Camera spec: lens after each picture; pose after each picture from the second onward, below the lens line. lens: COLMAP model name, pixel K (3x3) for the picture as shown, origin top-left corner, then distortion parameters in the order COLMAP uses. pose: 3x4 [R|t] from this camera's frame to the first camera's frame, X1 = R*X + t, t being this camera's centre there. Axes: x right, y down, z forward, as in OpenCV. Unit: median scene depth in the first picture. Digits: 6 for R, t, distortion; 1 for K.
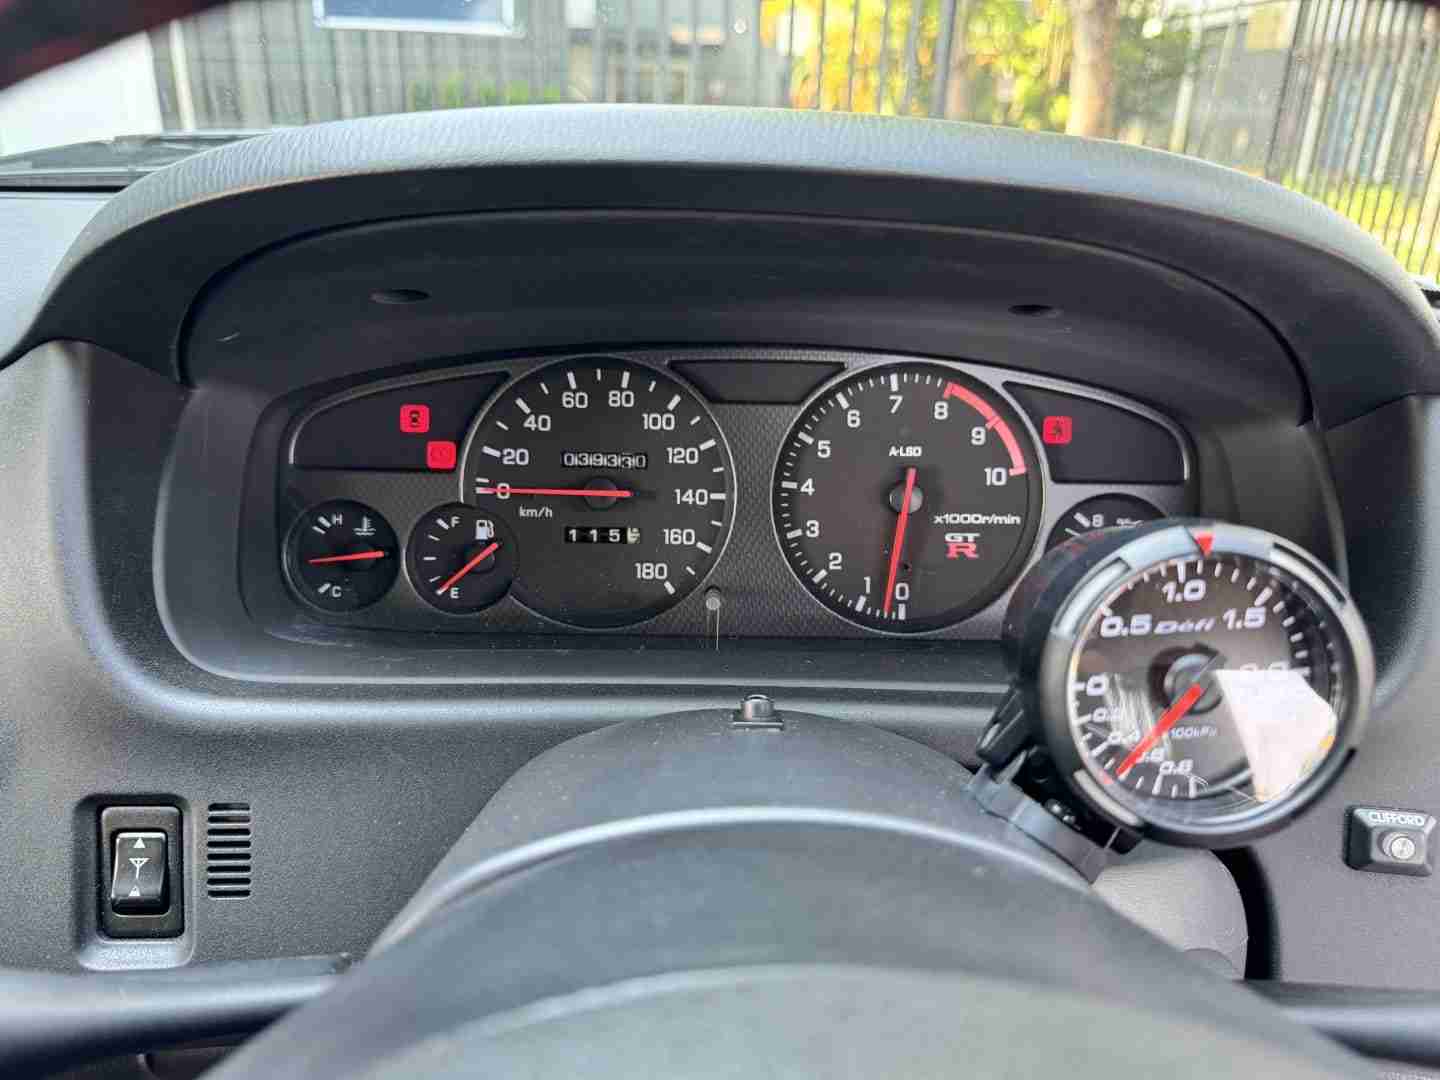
lens RADIAL K [[1004.8, 0, 720.0], [0, 1004.8, 540.0], [0, 0, 1]] dist [-0.002879, -0.020630]
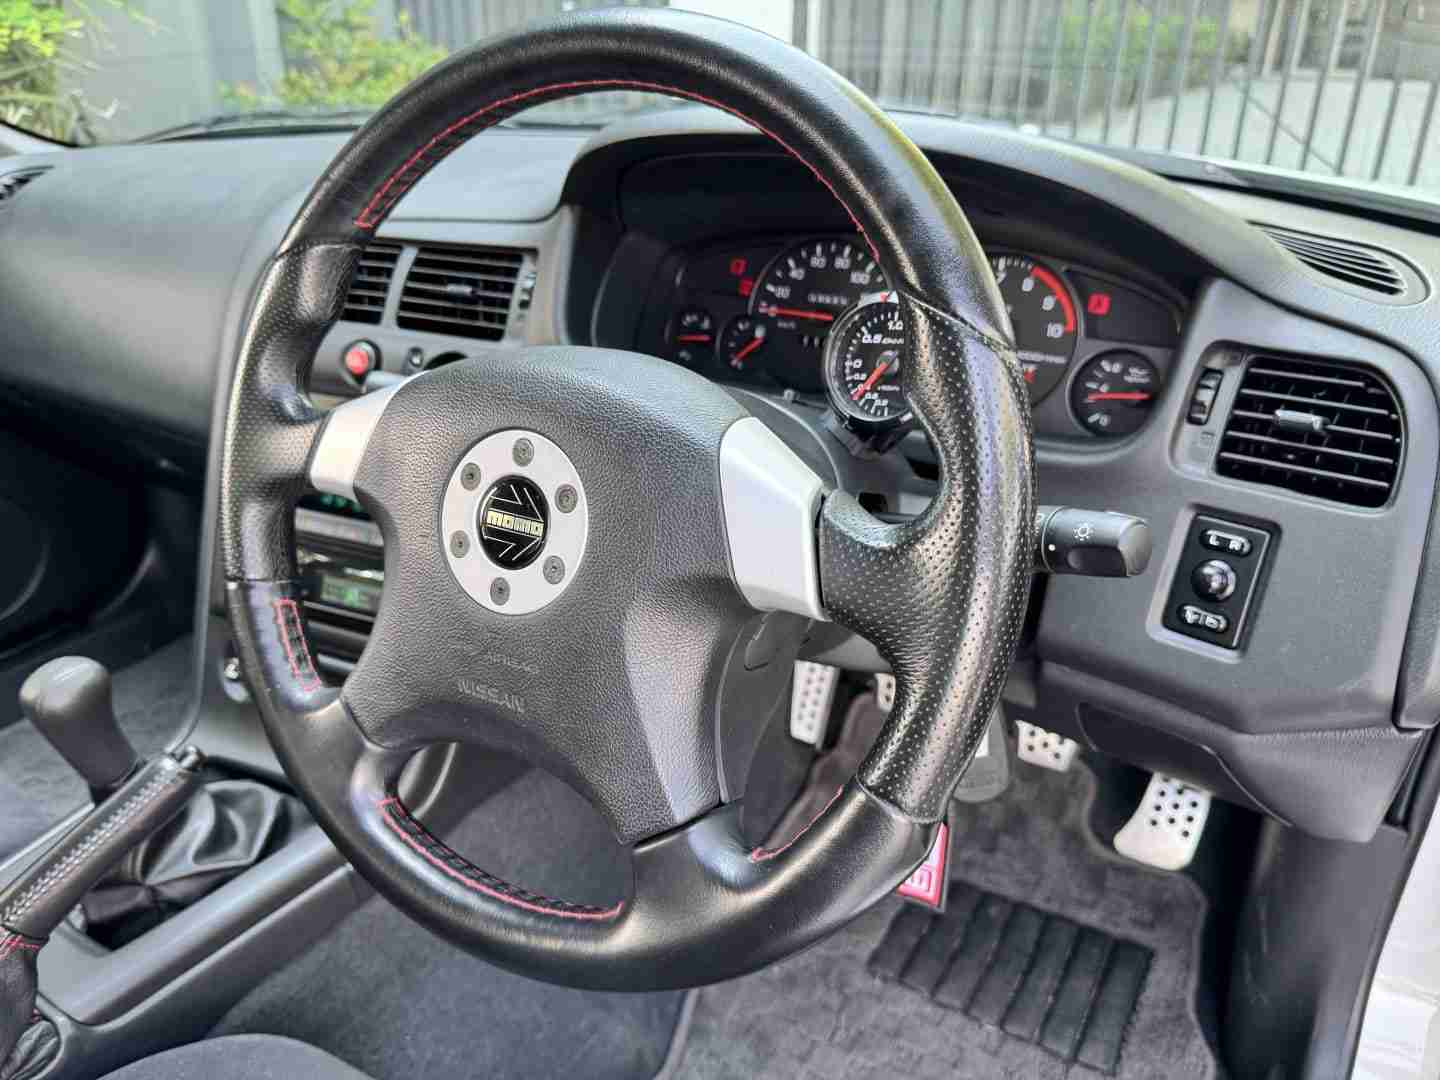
lens RADIAL K [[1004.8, 0, 720.0], [0, 1004.8, 540.0], [0, 0, 1]] dist [-0.002879, -0.020630]
pose [[0.850860, 0.203353, -0.484443, 0.646047], [-0.171793, 0.979057, 0.109244, 0.169480], [0.496512, -0.009727, 0.867975, -0.586068]]
